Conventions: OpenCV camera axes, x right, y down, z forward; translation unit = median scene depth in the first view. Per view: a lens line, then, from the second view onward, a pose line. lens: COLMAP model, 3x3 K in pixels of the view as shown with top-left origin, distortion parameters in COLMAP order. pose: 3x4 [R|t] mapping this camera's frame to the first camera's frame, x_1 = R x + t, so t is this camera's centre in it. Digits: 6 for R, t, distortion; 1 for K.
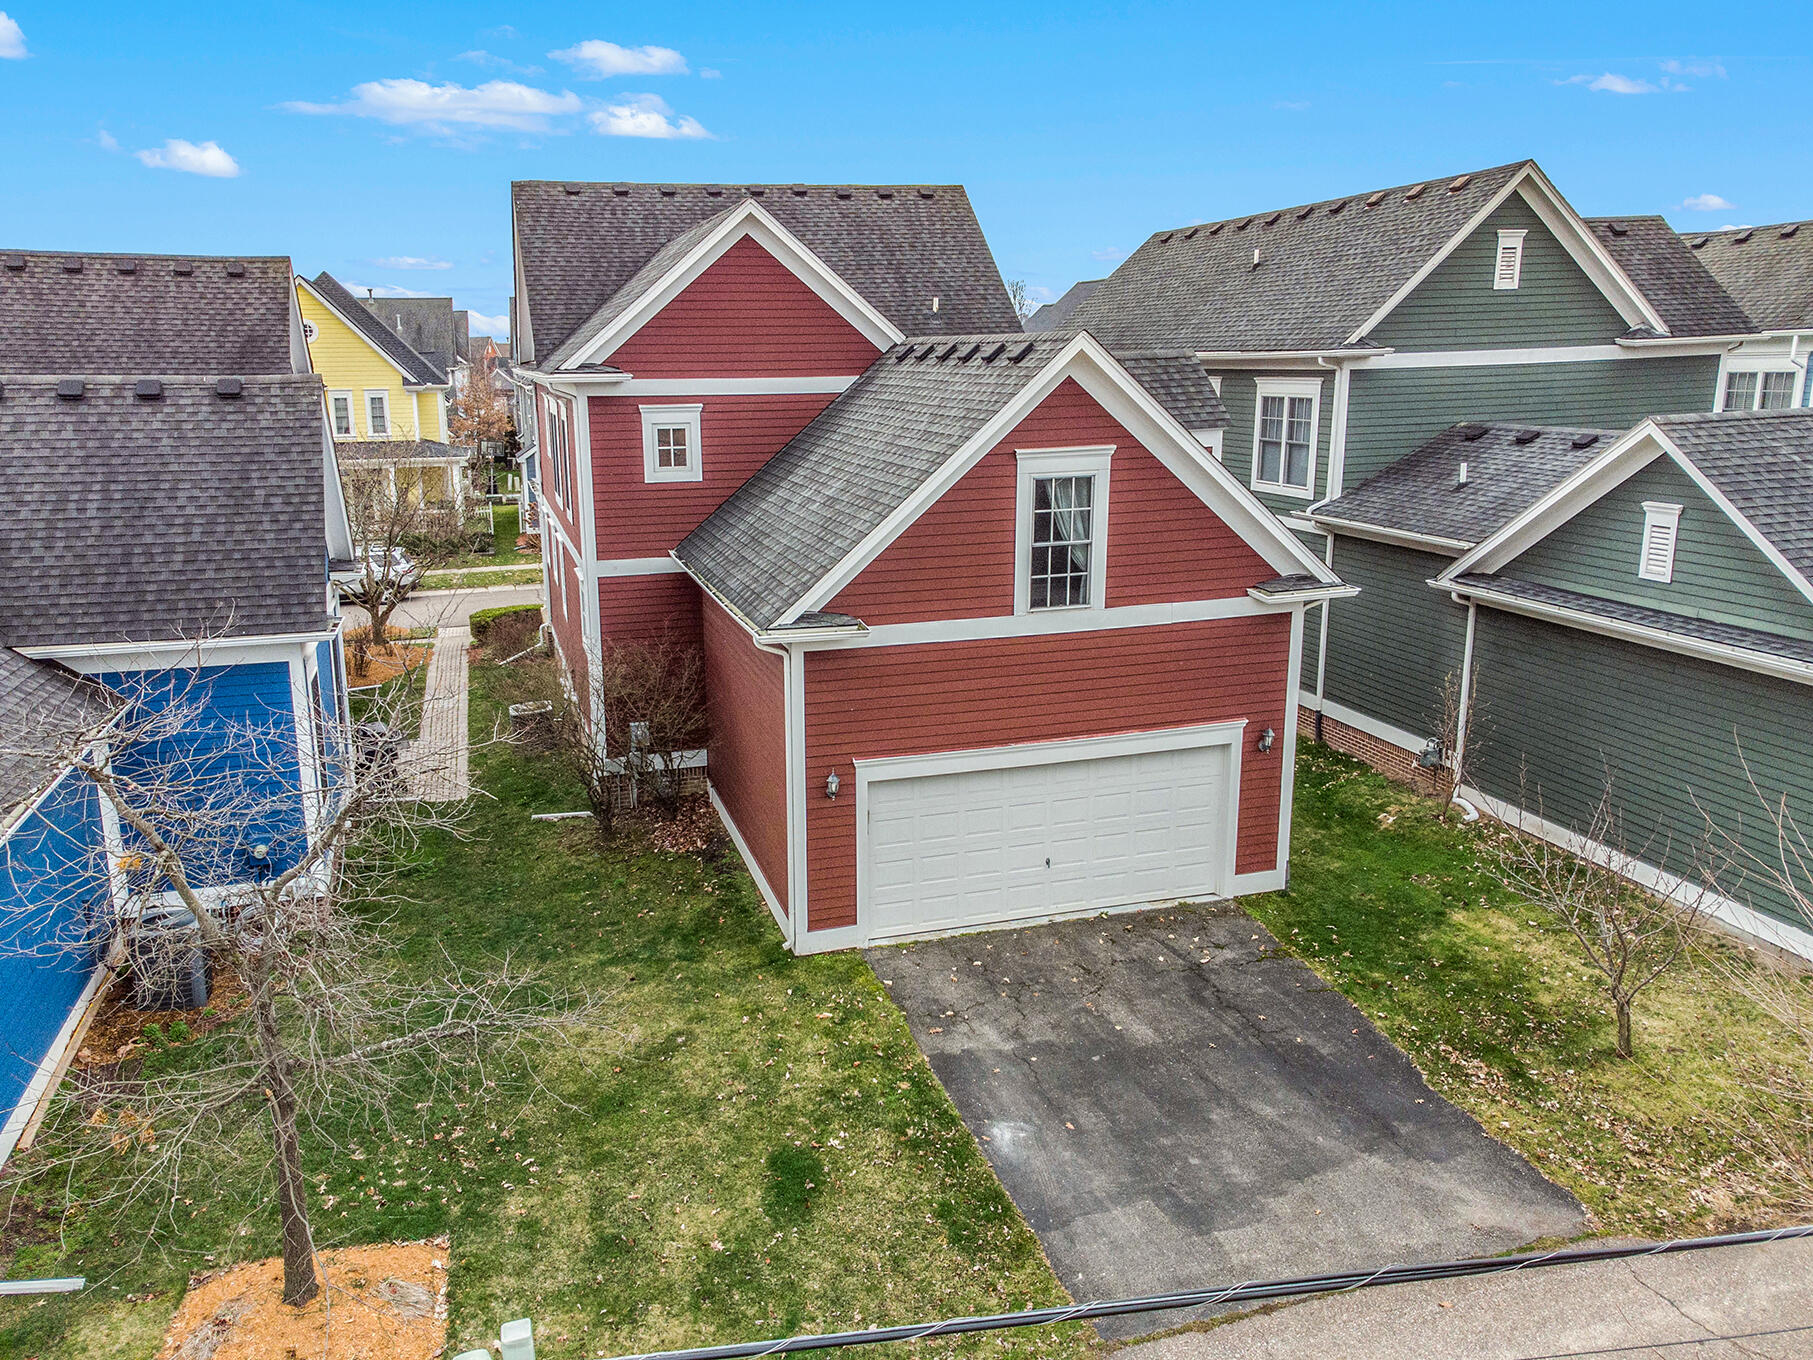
lens RADIAL K [[1393.7, 0, 906.5], [0, 1393.7, 680.0], [0, 0, 1]] dist [0.002883, -0.001698]
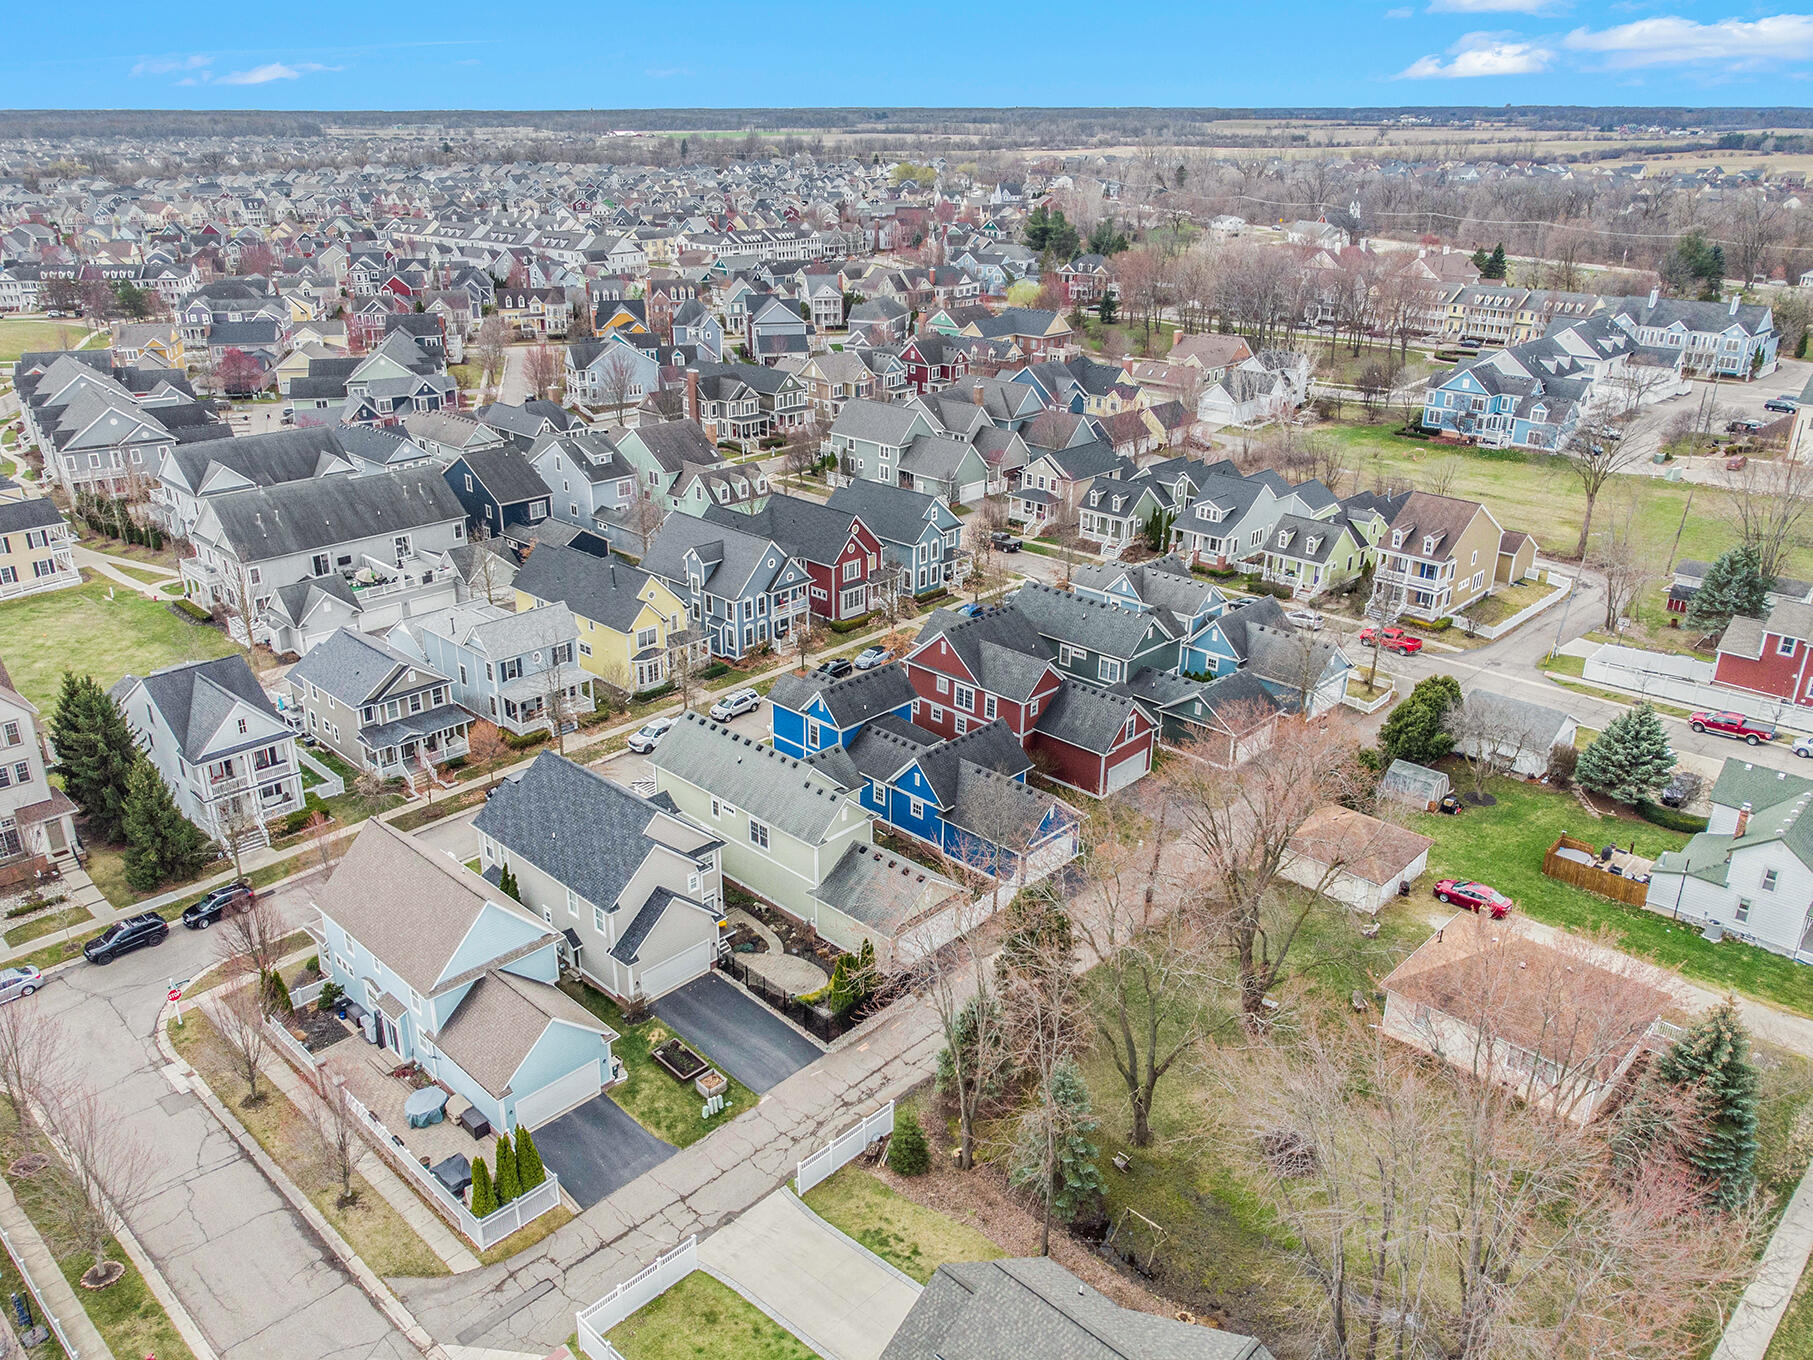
lens RADIAL K [[1282.5, 0, 917.0], [0, 1282.5, 731.6], [0, 0, 1]] dist [0.004868, 0.005960]
pose [[0.863312, -0.193880, 0.465942, -3.495492], [0.096253, 0.969569, 0.225102, -1.512888], [-0.495406, -0.149485, 0.855703, -3.576807]]
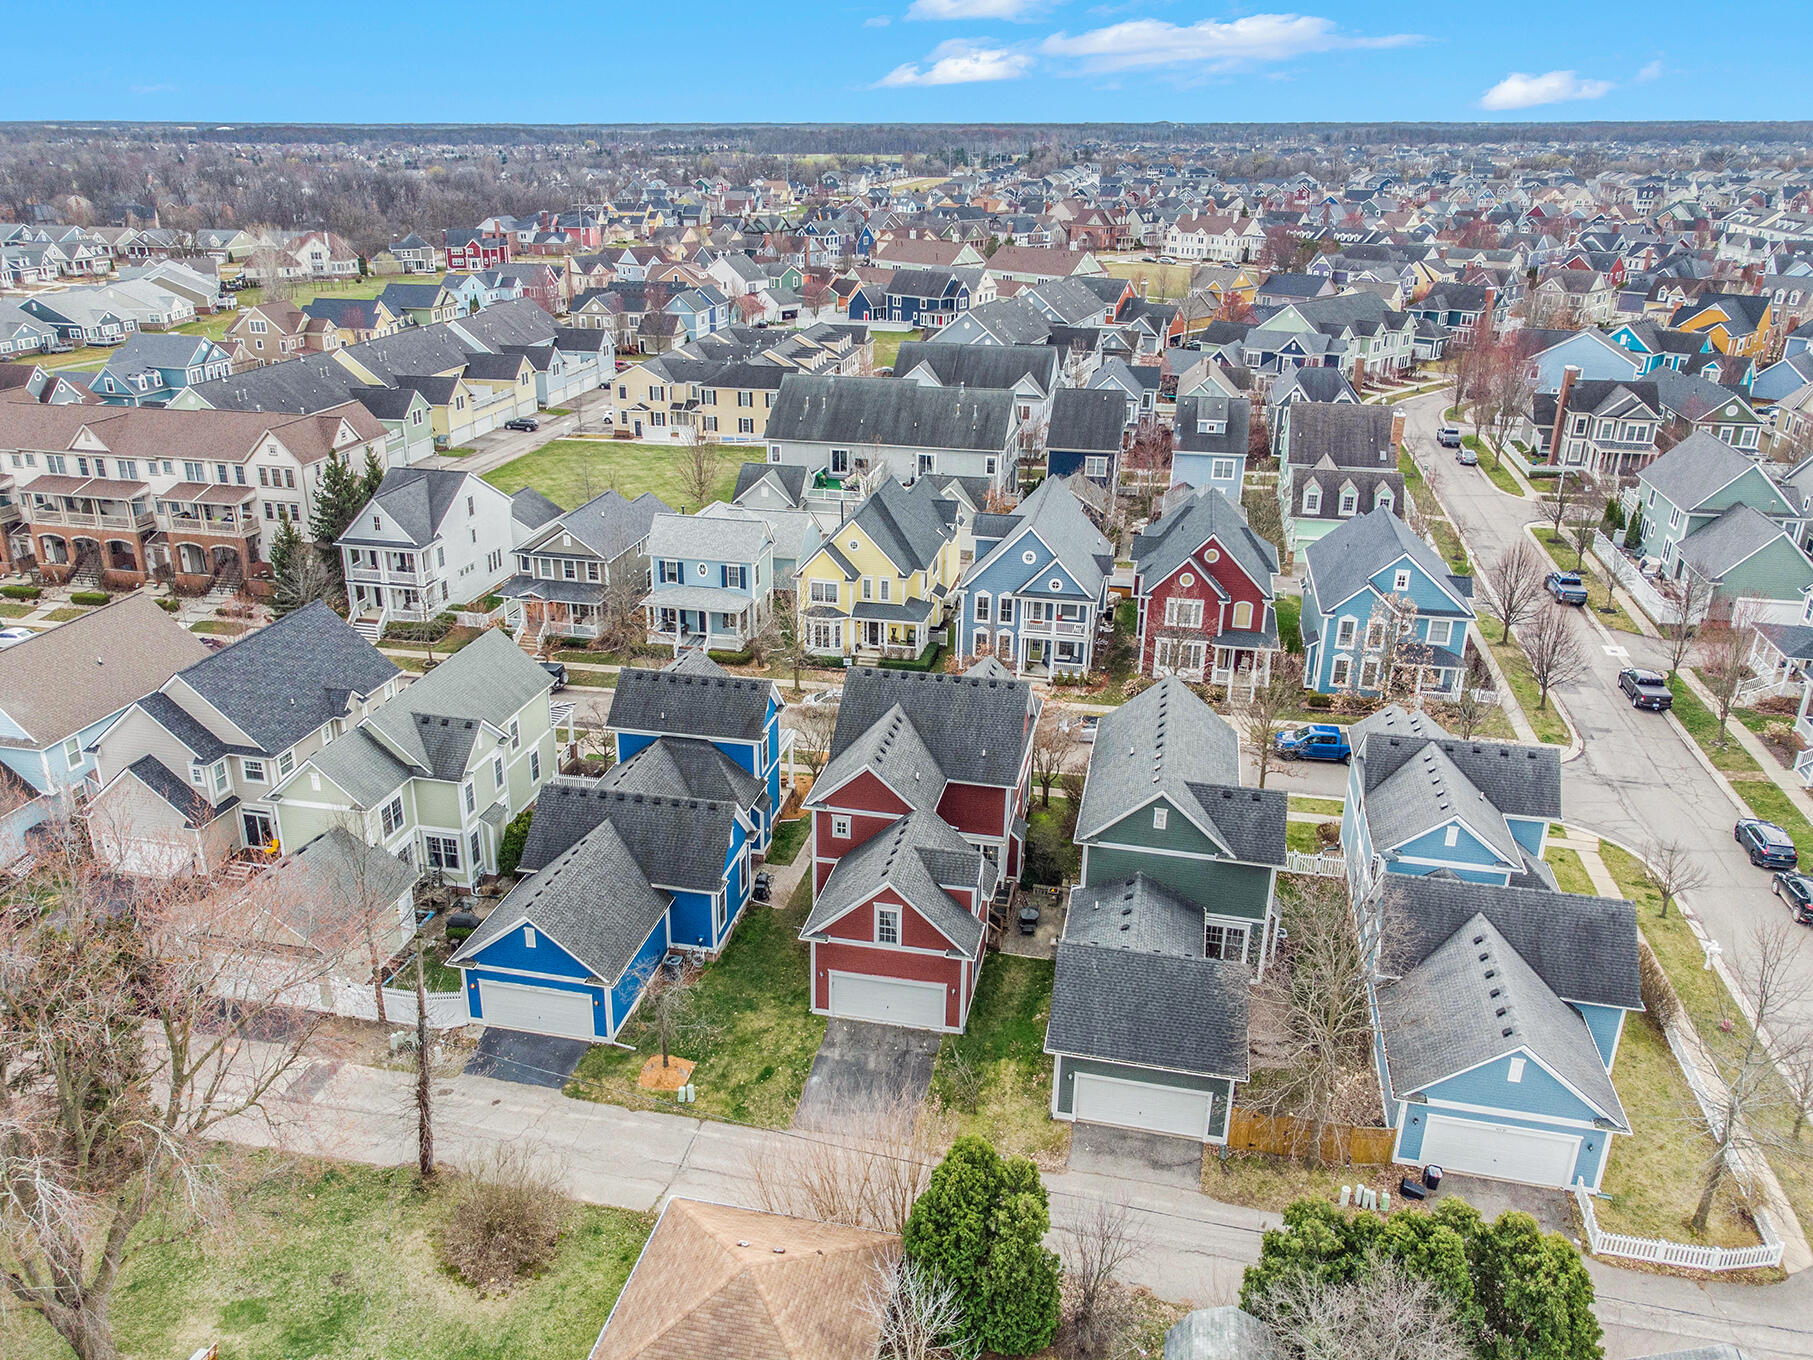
lens RADIAL K [[1393.7, 0, 906.5], [0, 1393.7, 680.0], [0, 0, 1]] dist [0.002883, -0.001698]
pose [[0.875228, 0.198847, -0.440948, 1.562183], [-0.132807, 0.975349, 0.176231, -1.318538], [0.465121, -0.095681, 0.880061, -1.988398]]
